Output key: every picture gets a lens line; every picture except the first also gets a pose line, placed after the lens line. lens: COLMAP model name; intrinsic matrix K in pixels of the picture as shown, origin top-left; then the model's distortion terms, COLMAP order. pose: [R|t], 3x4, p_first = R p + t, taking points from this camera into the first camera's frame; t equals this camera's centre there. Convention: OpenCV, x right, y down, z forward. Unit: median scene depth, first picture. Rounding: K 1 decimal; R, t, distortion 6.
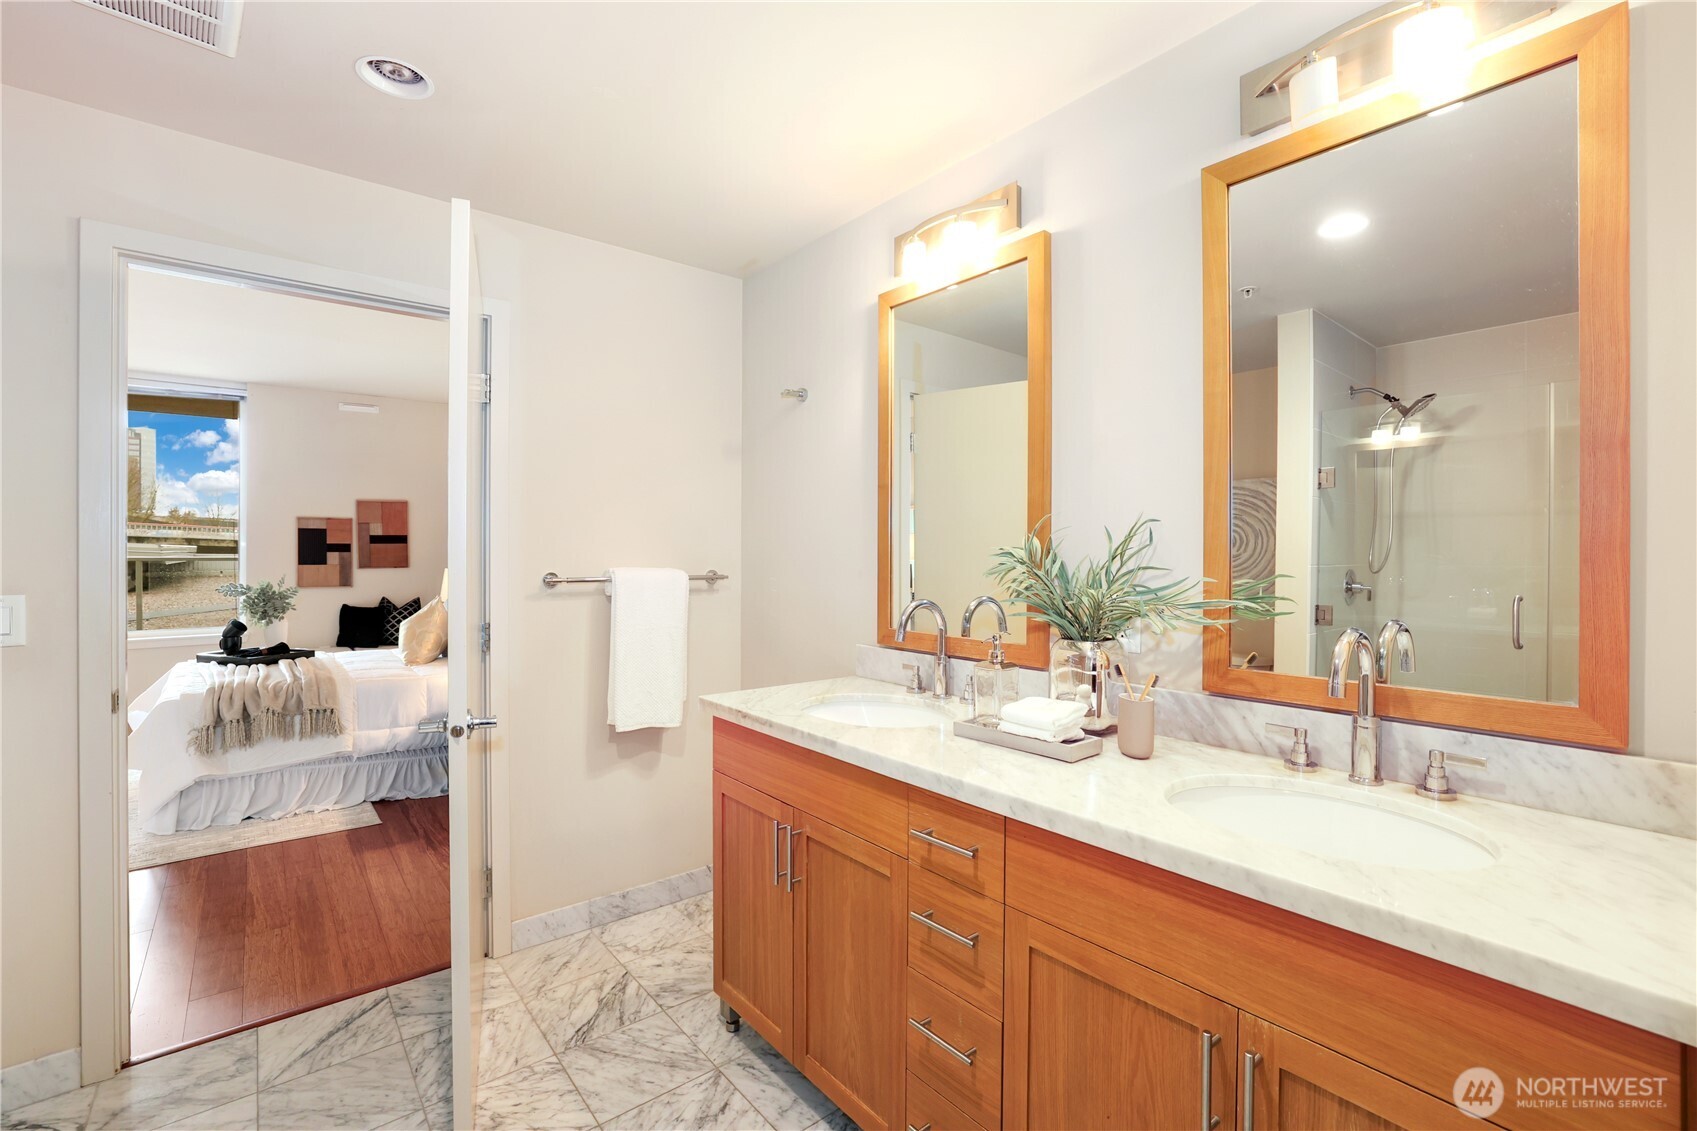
lens RADIAL K [[741.8, 0, 839.9], [0, 741.8, 558.9], [0, 0, 1]] dist [-0.038637, 0.014120]
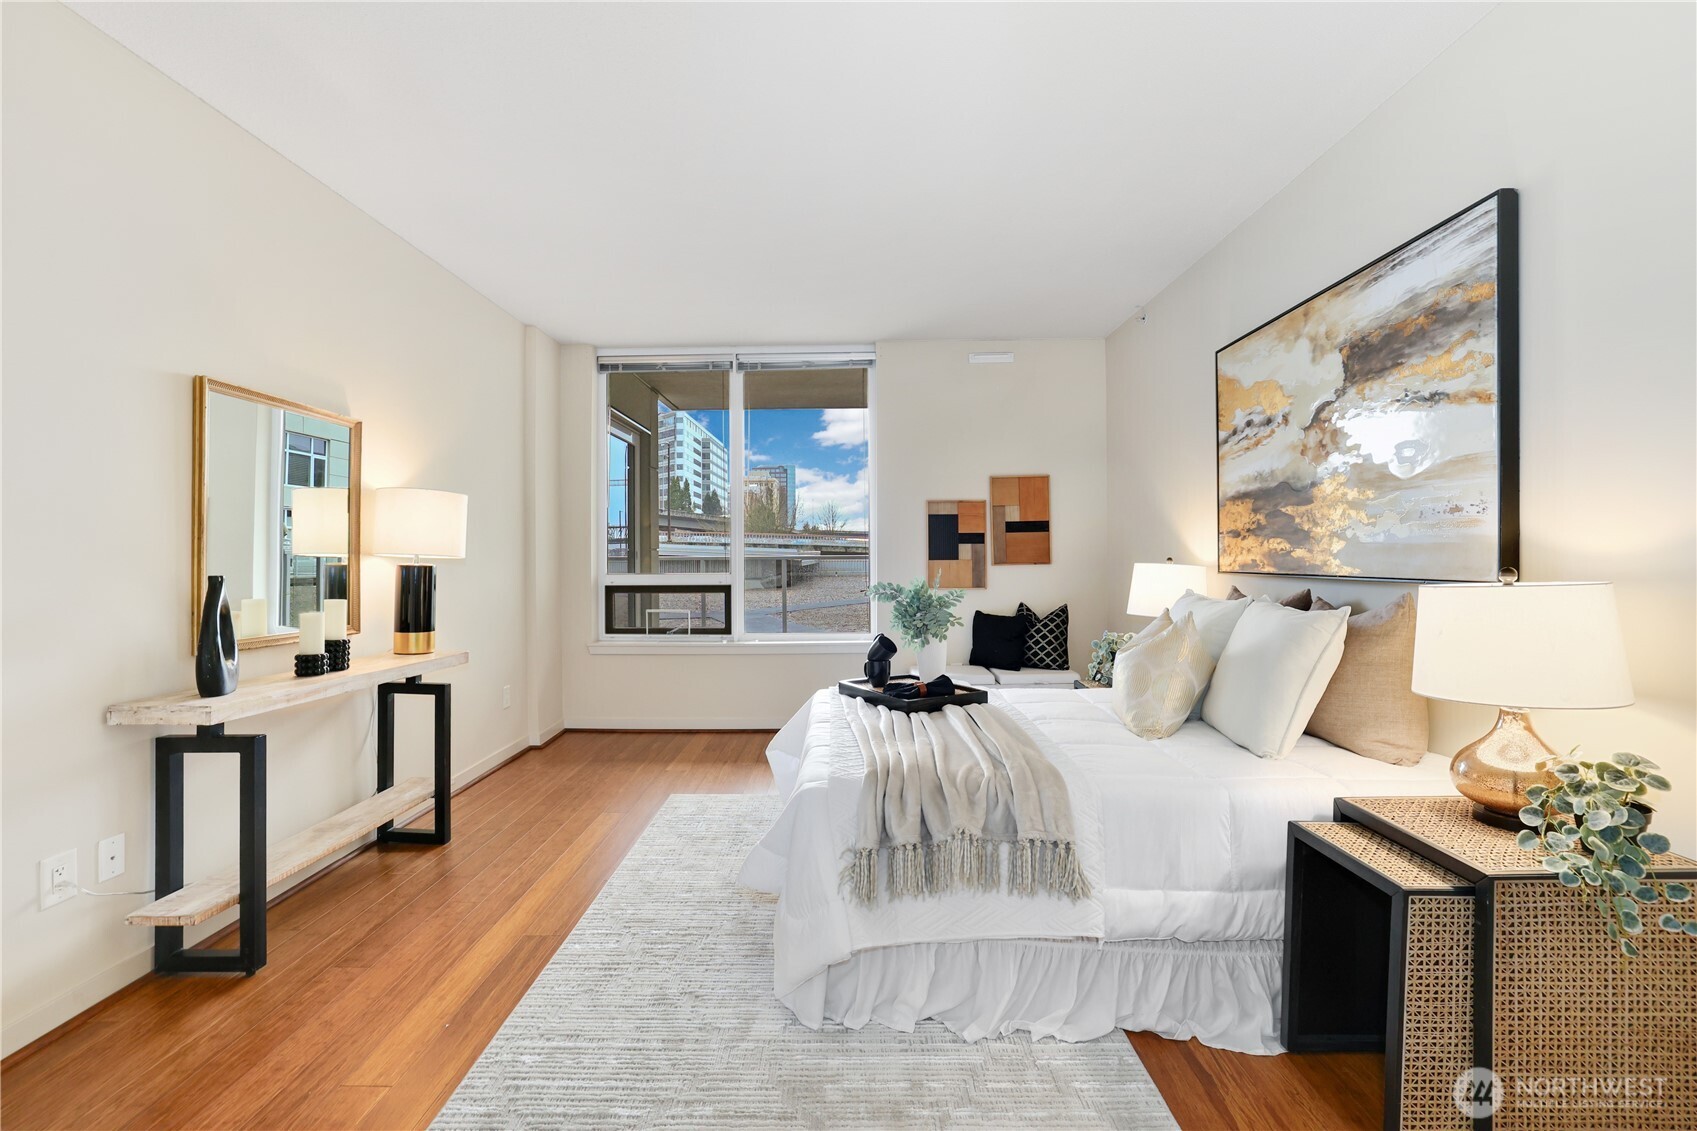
lens RADIAL K [[741.8, 0, 858.1], [0, 741.8, 567.7], [0, 0, 1]] dist [-0.038637, 0.014120]
pose [[0.782313, 0.001576, -0.622884, -0.288096], [0.003683, 0.999968, 0.007155, 0.010108], [0.622875, -0.007892, 0.782281, 0.304929]]
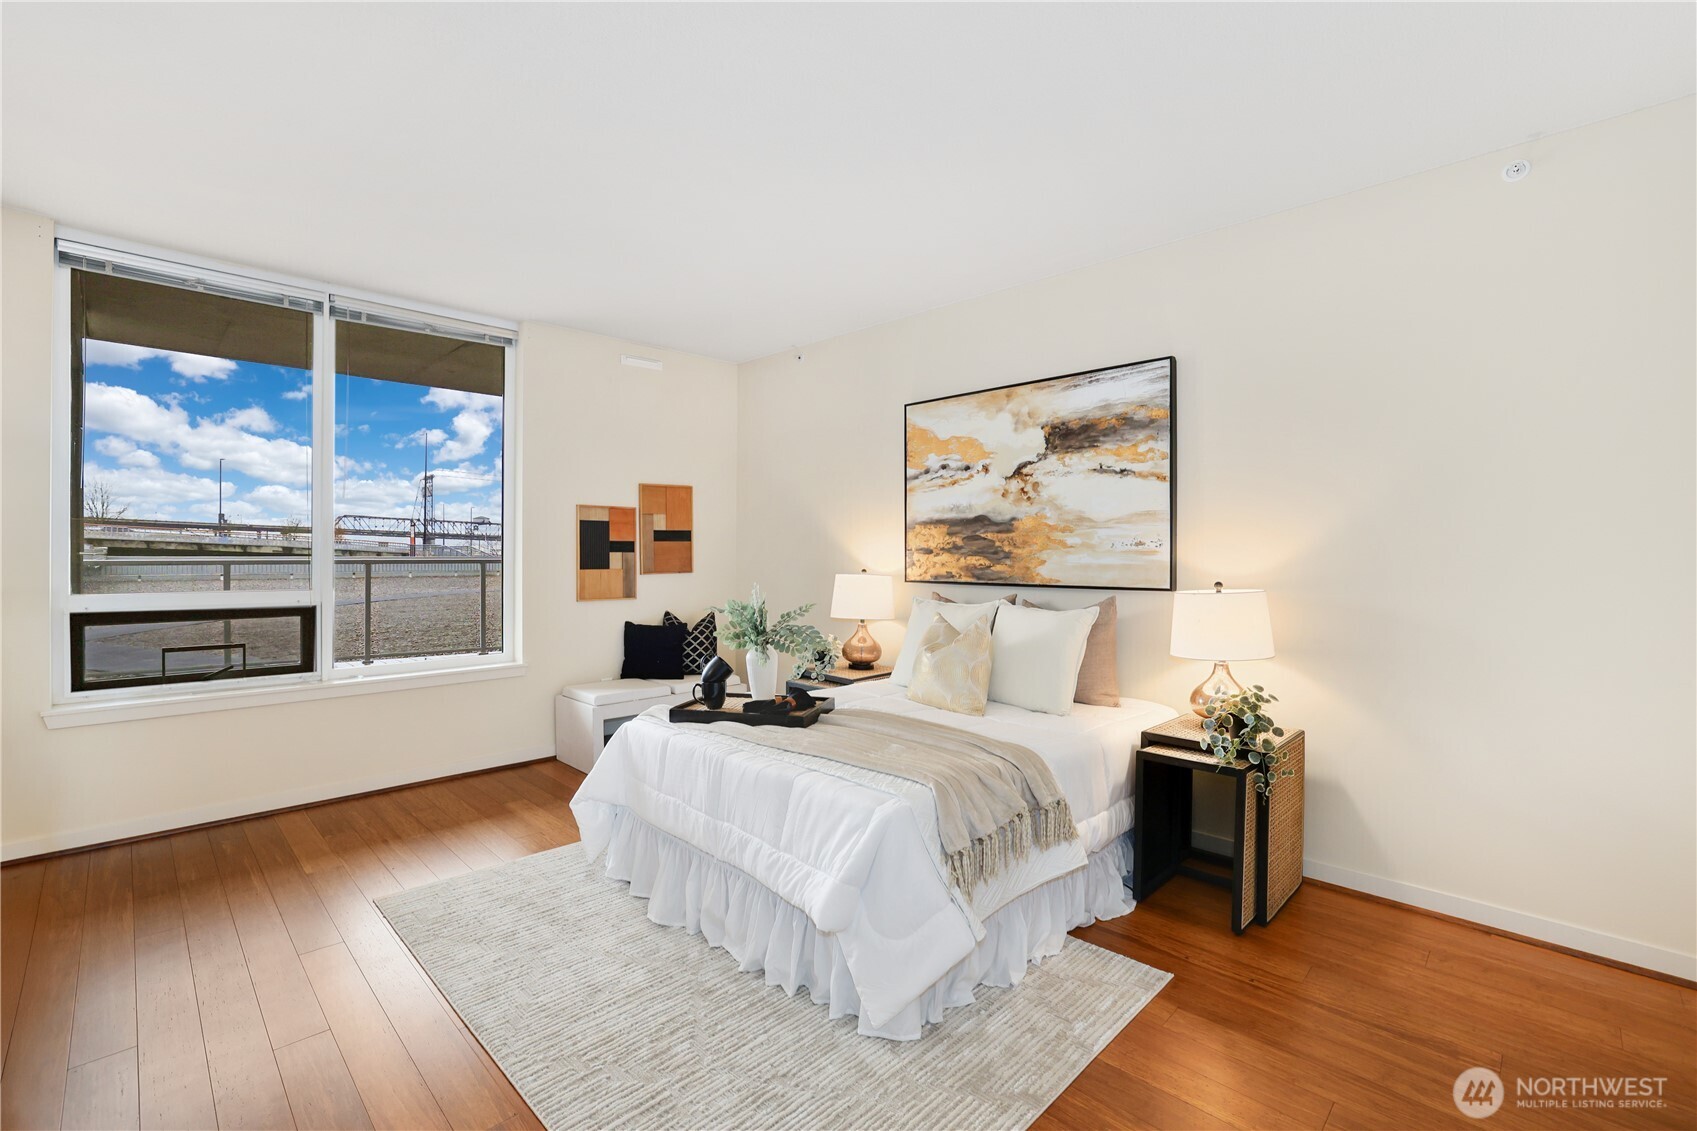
lens RADIAL K [[741.8, 0, 848.4], [0, 741.8, 556.9], [0, 0, 1]] dist [-0.038637, 0.014120]
pose [[0.993800, -0.001221, 0.111180, -0.542714], [0.001840, 0.999983, -0.005468, -0.000172], [-0.111171, 0.005639, 0.993785, 0.222844]]
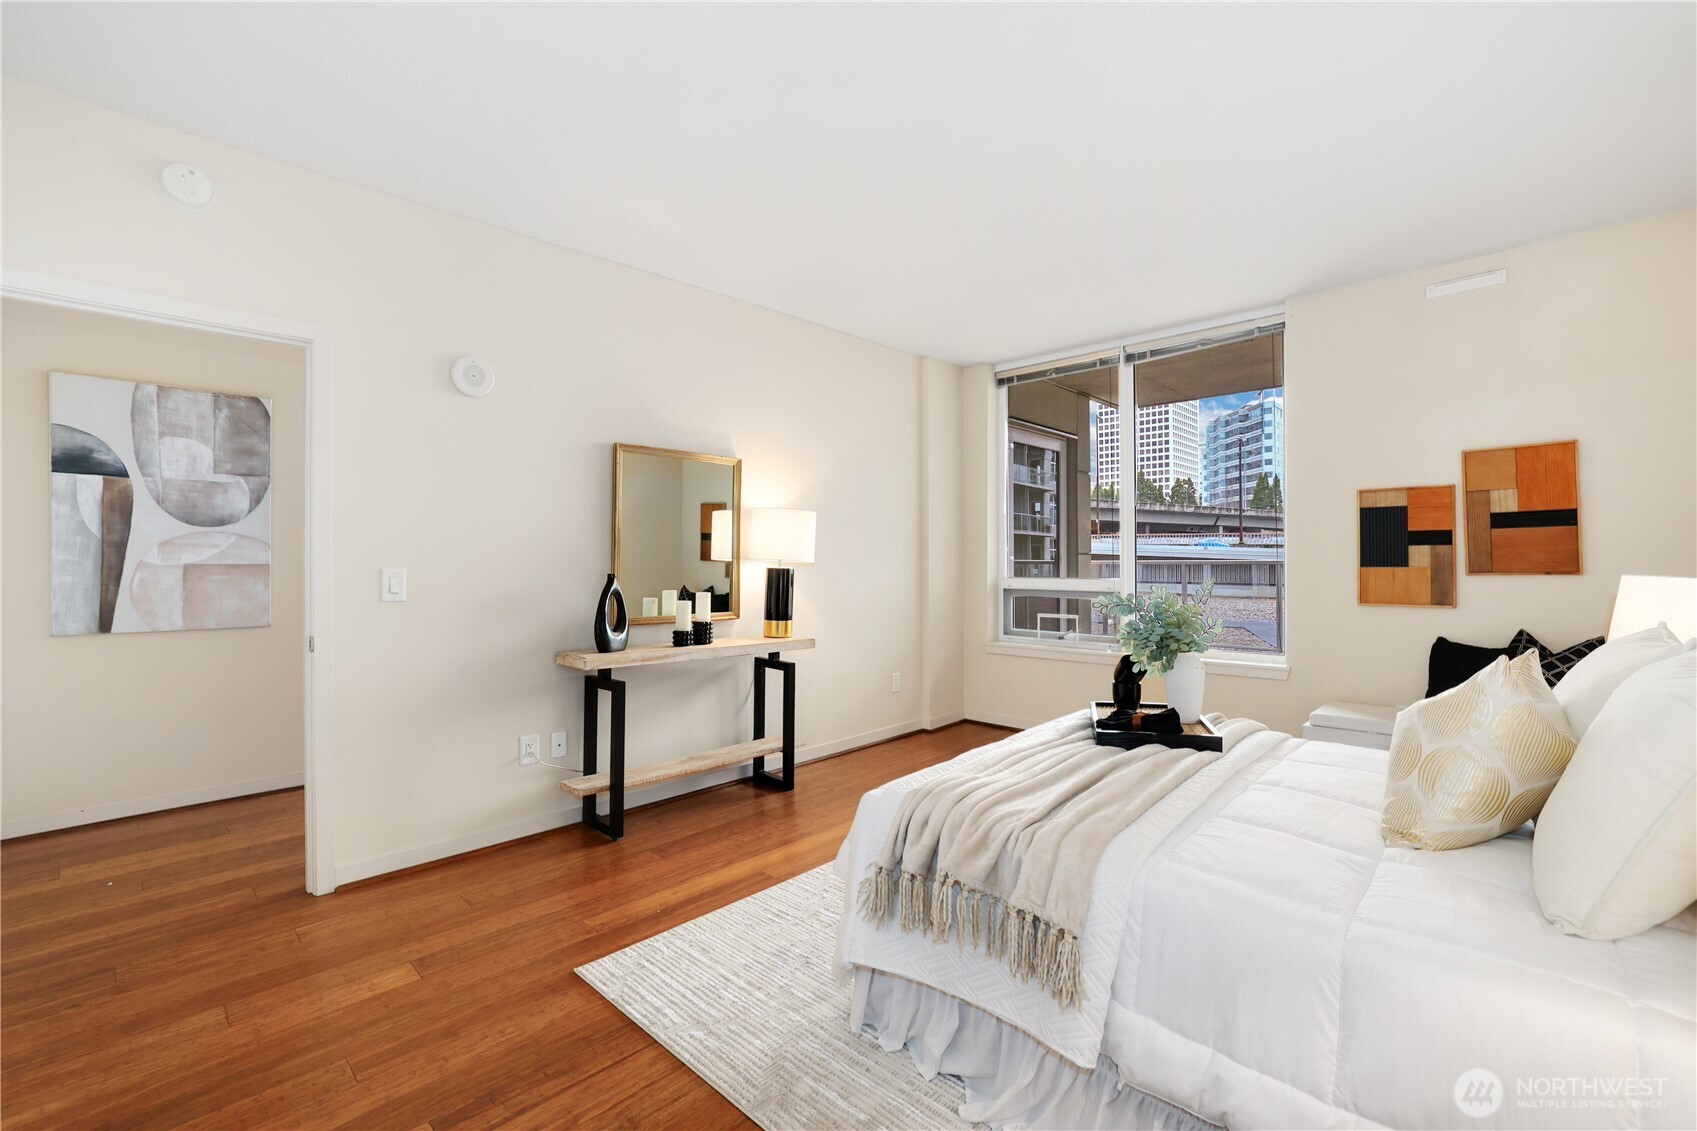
lens RADIAL K [[741.8, 0, 859.2], [0, 741.8, 557.7], [0, 0, 1]] dist [-0.038637, 0.014120]
pose [[0.143166, -0.010551, -0.989642, -0.189120], [-0.005146, 0.999922, -0.011405, 0.009127], [0.989685, 0.006725, 0.143100, 0.481191]]
